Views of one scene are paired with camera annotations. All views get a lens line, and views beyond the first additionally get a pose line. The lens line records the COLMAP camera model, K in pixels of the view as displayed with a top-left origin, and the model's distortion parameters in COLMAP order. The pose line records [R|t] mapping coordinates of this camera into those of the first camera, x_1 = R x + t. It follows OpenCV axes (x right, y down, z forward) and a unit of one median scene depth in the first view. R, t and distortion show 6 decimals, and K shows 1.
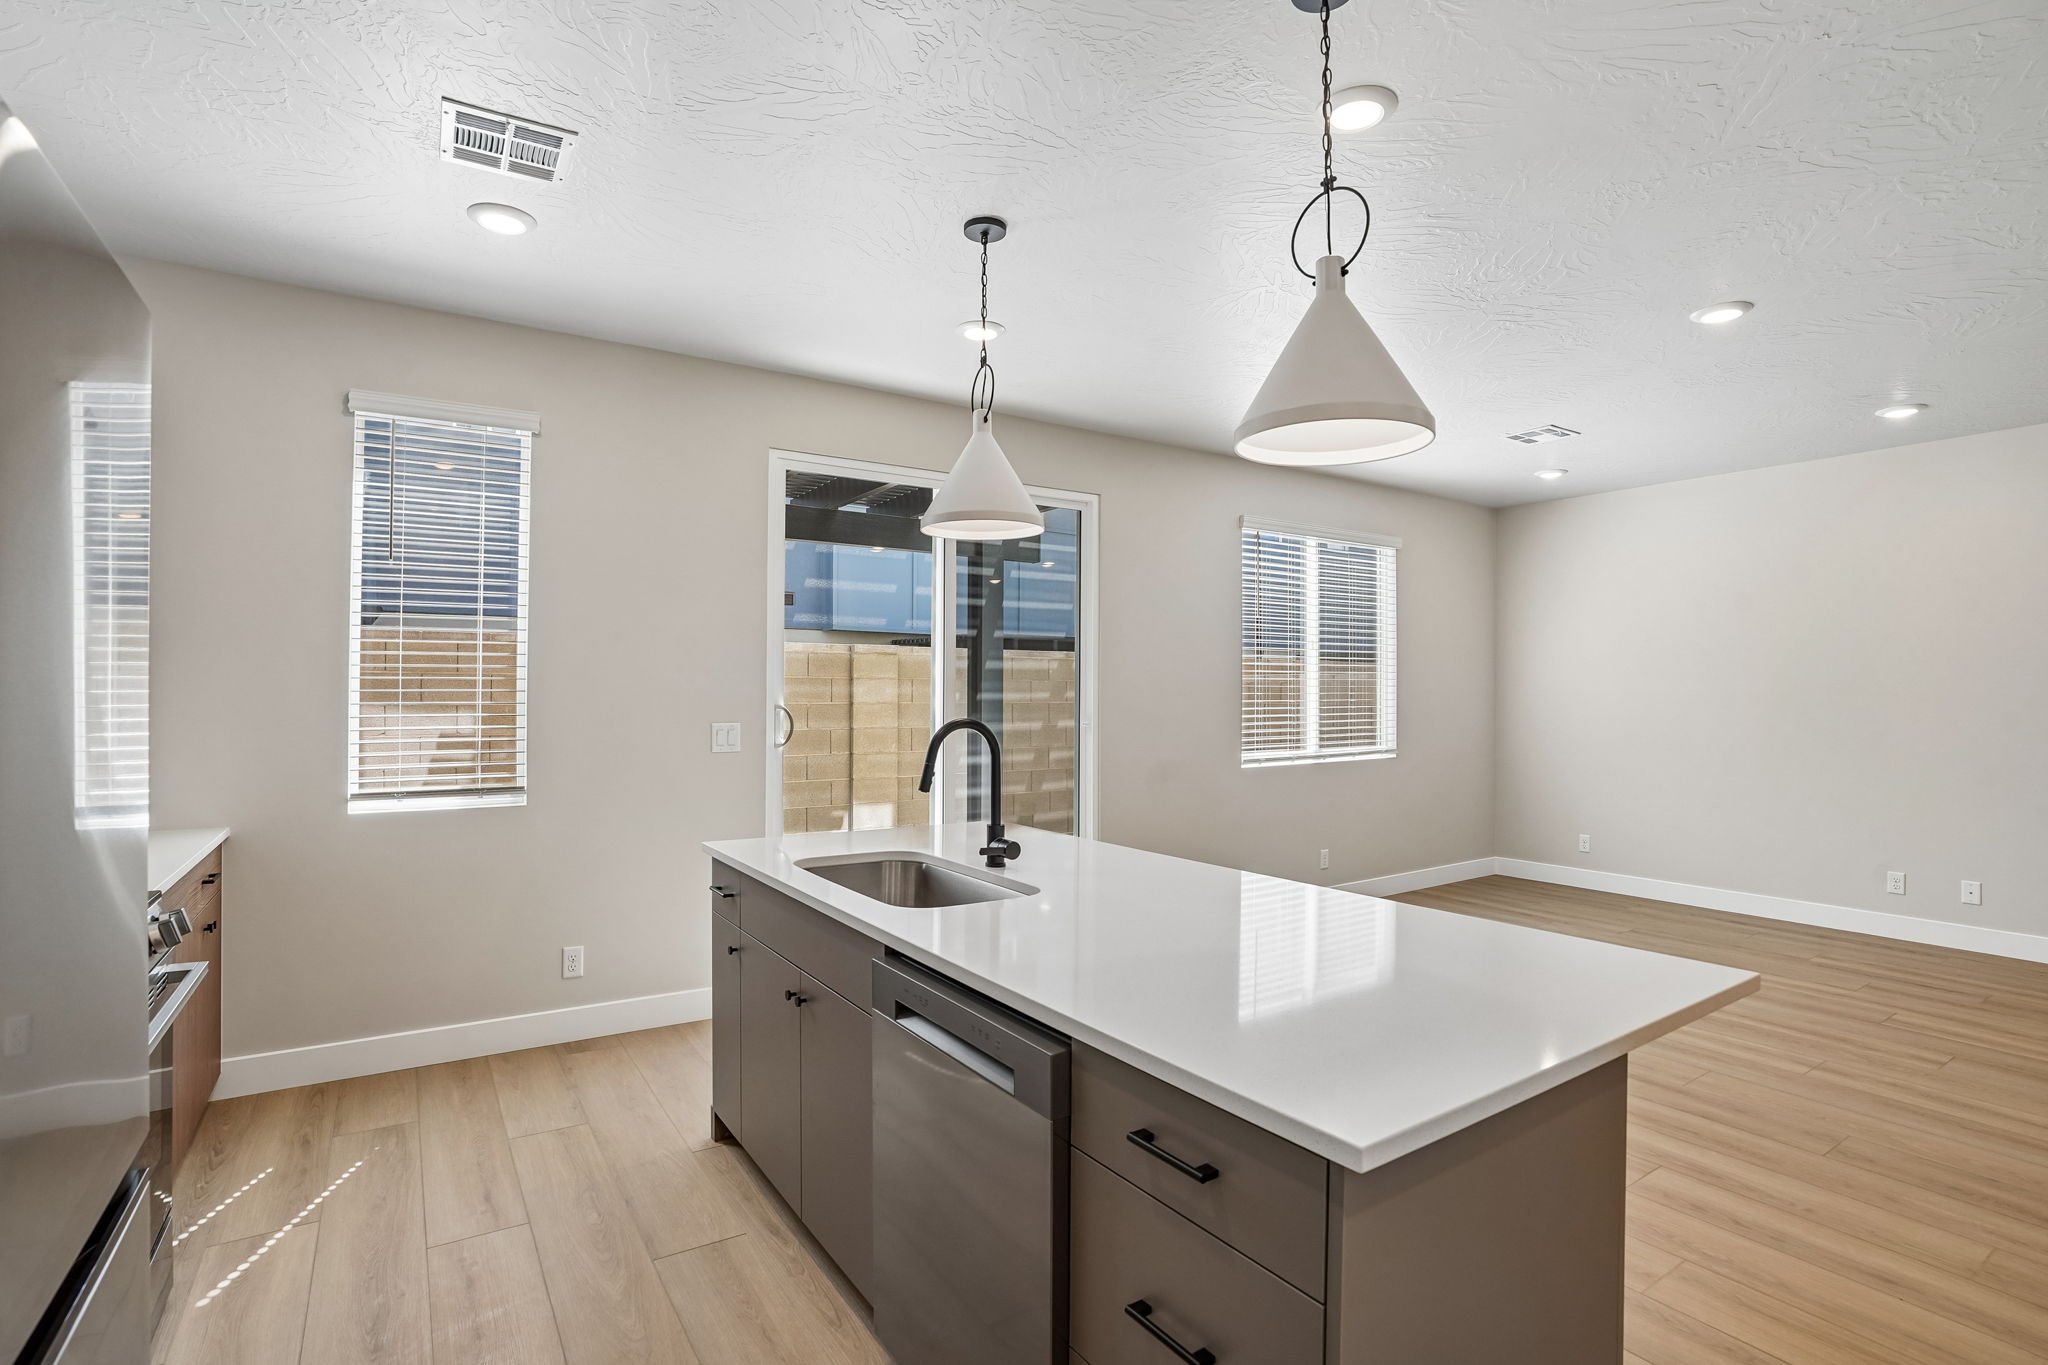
lens RADIAL K [[951.5, 0, 1024.0], [0, 951.5, 682.5], [0, 0, 1]] dist [-0.019426, -0.000270]
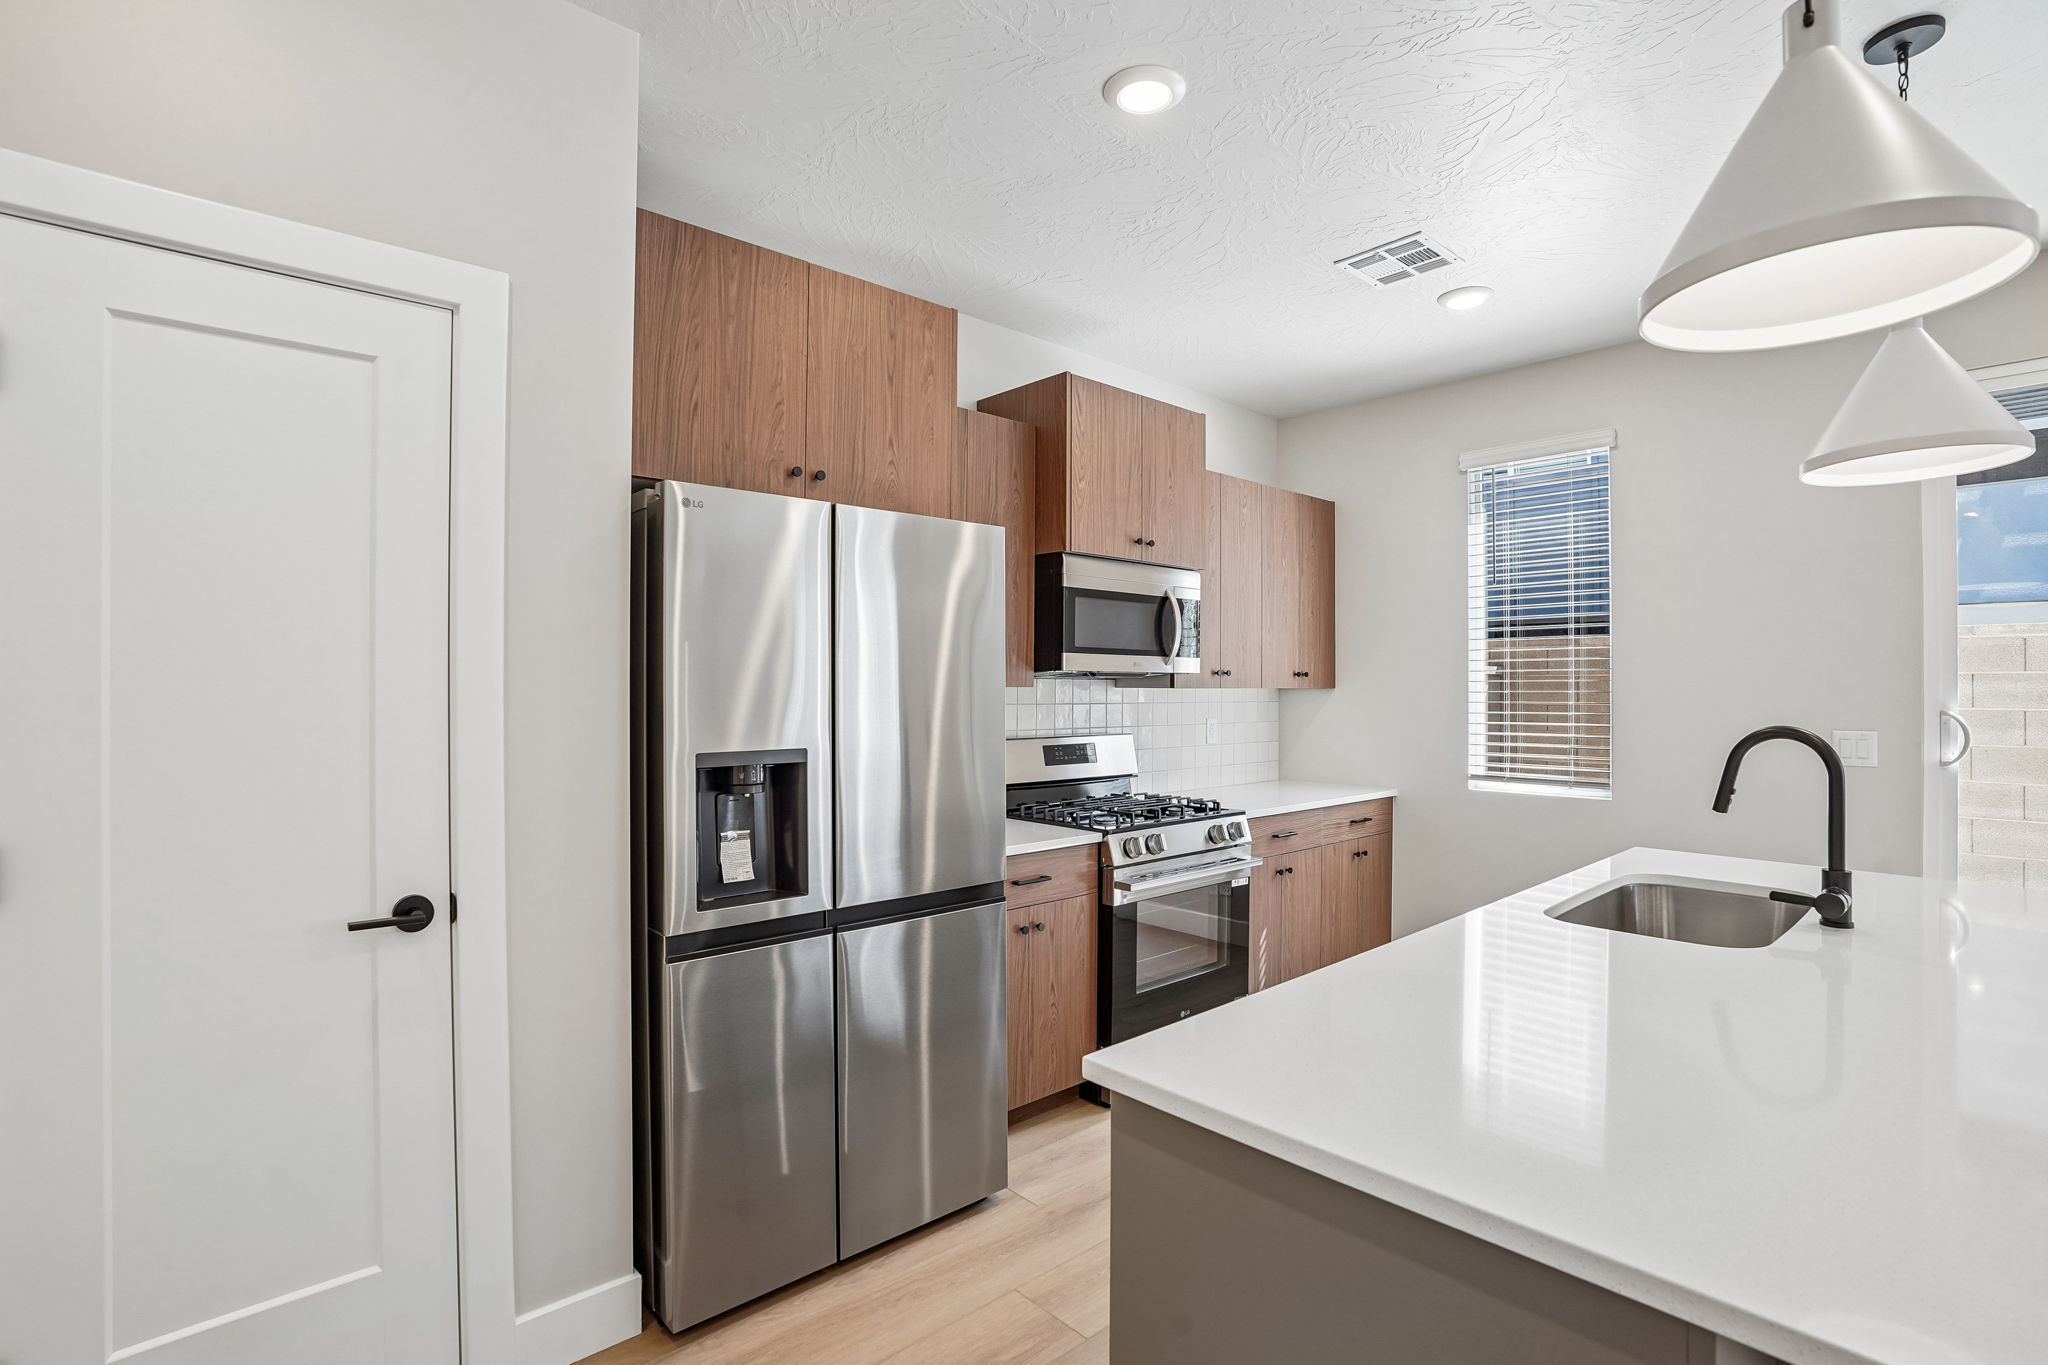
lens RADIAL K [[964.2, 0, 1007.7], [0, 964.2, 689.6], [0, 0, 1]] dist [-0.070478, 0.016820]
pose [[0.133080, -0.005859, -0.991088, 0.453847], [0.008699, 0.999951, -0.004743, 0.005981], [0.991067, -0.007990, 0.133124, 0.214479]]
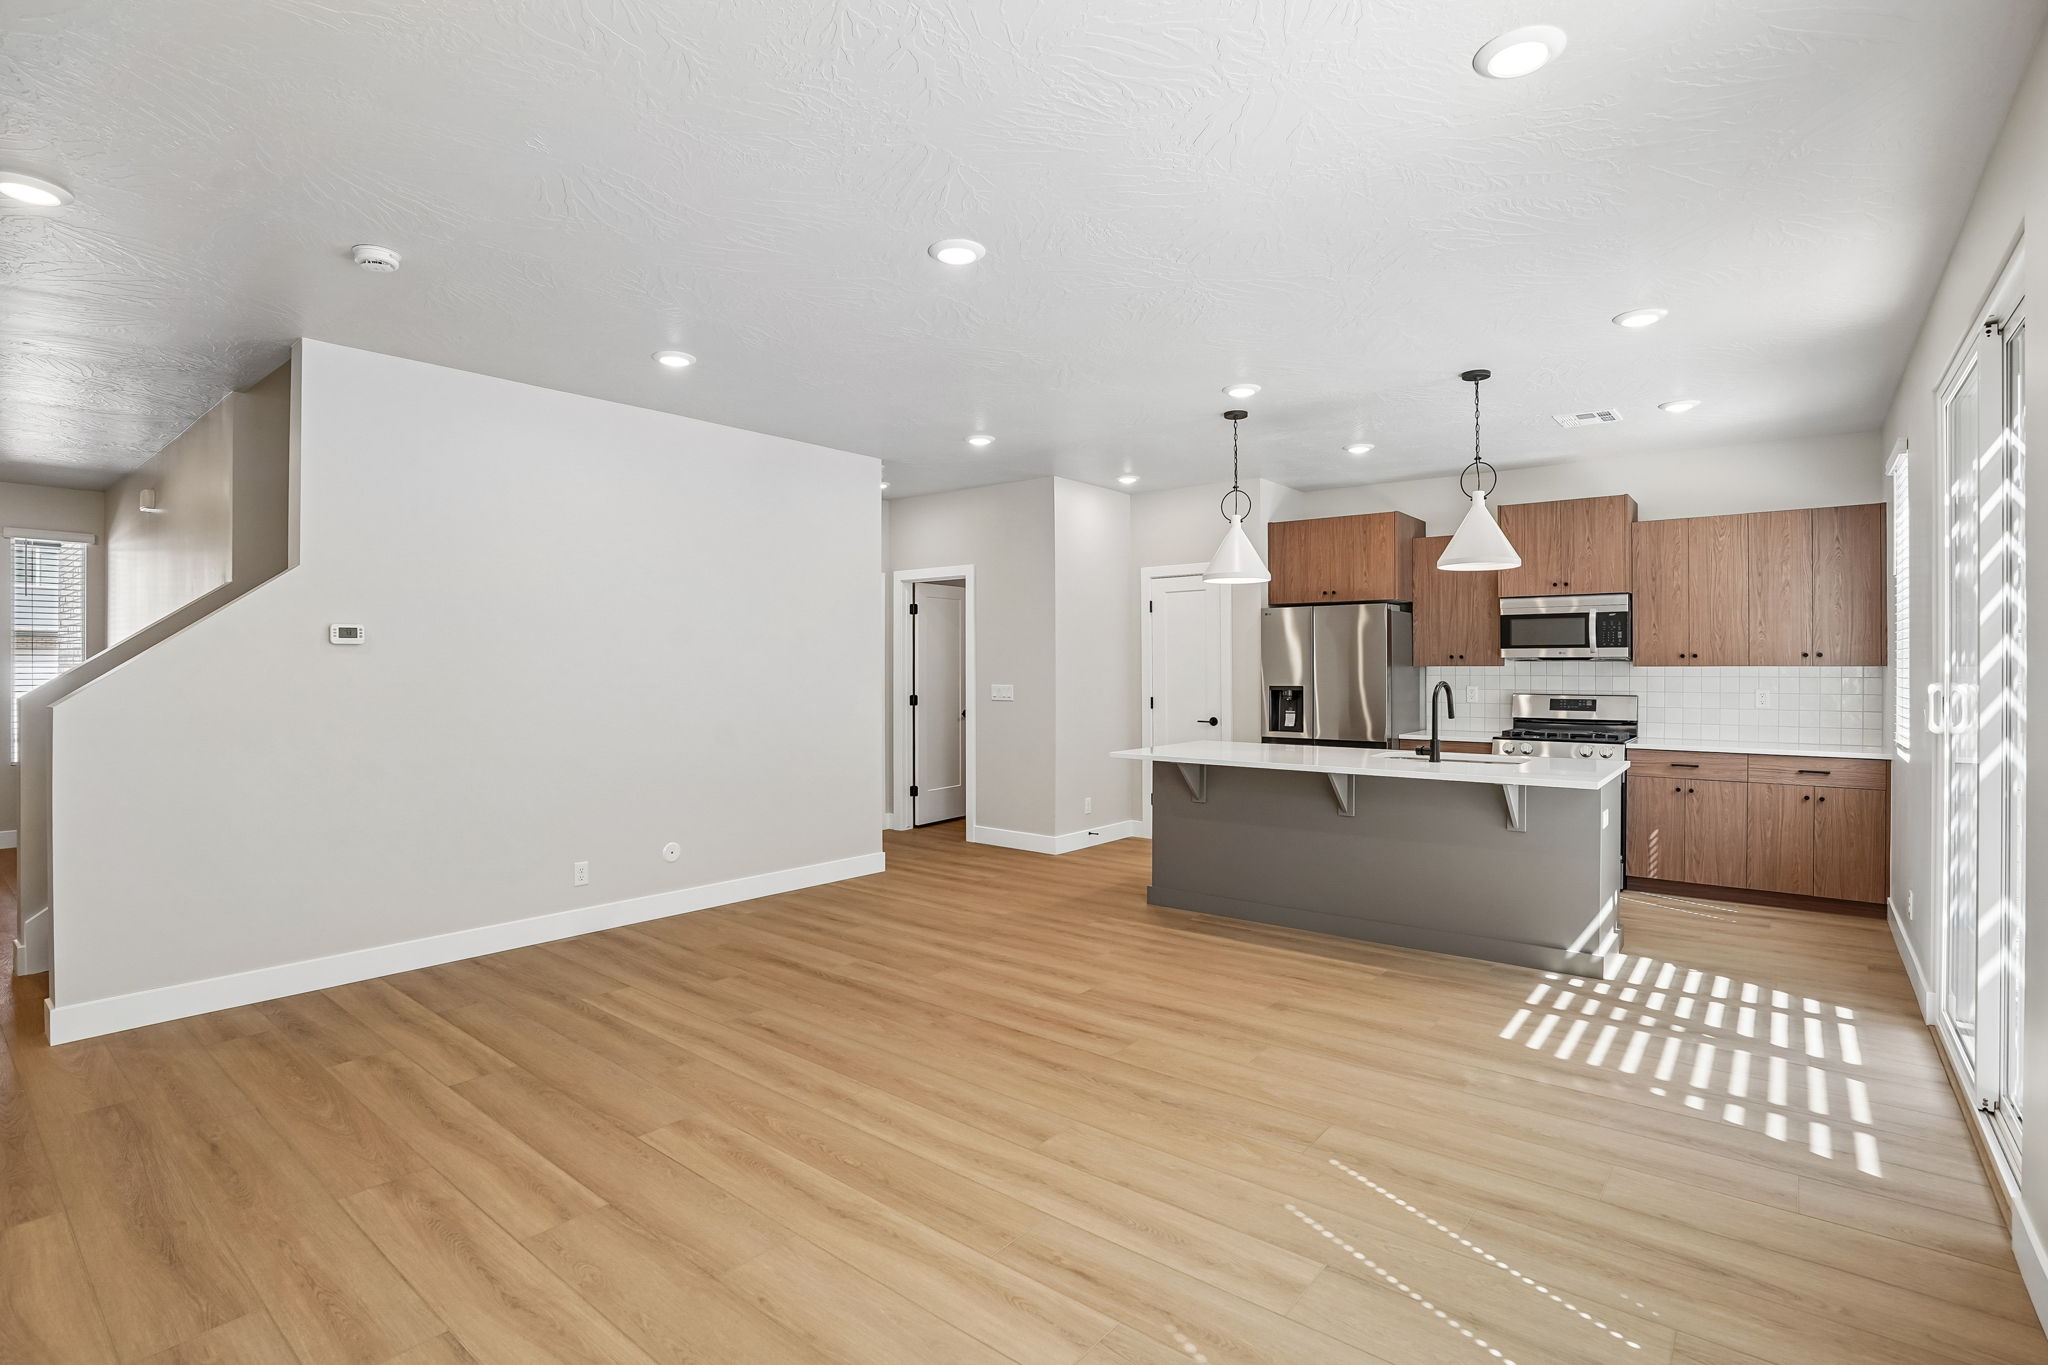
lens RADIAL K [[977.6, 0, 1016.3], [0, 977.6, 672.7], [0, 0, 1]] dist [-0.075996, 0.031342]
pose [[-0.955885, -0.004022, -0.293714, 0.976082], [-0.002736, 0.999985, -0.004789, 0.024615], [0.293728, -0.003774, -0.955881, 1.933602]]
